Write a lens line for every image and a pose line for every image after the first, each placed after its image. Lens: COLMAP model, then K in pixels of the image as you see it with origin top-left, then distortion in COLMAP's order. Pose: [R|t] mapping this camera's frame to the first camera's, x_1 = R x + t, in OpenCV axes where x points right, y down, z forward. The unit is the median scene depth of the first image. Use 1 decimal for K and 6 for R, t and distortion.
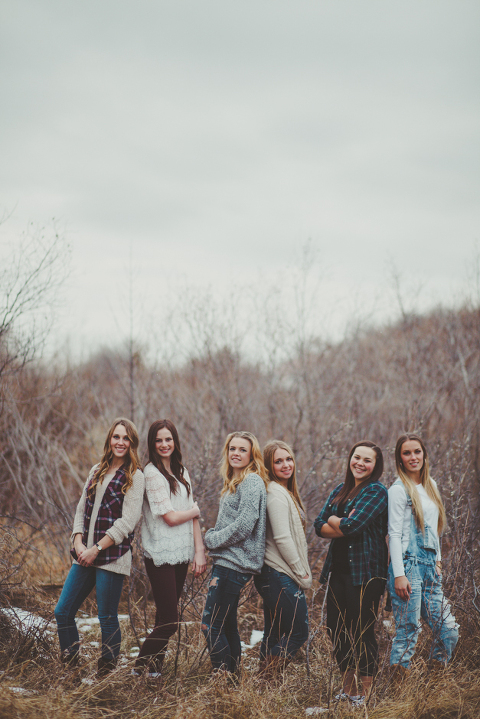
lens RADIAL K [[1651.0, 0, 238.6], [0, 1651.0, 329.5], [0, 0, 1]] dist [0.277450, -5.549685]
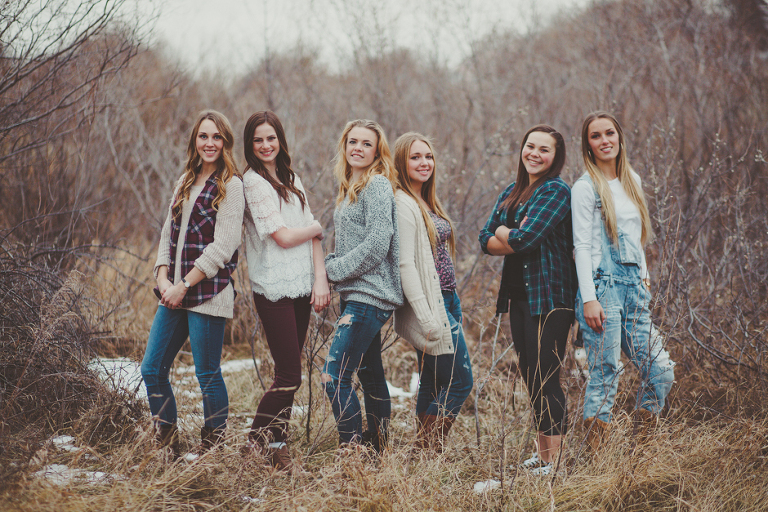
lens RADIAL K [[1813.6, 0, 384.0], [0, 1813.6, 256.0], [0, 0, 1]] dist [-0.258957, 0.181210]
pose [[0.998587, -0.048267, -0.022244, 0.022560], [0.050690, 0.990770, 0.125717, 0.020478], [0.015971, -0.126667, 0.991817, 0.188558]]
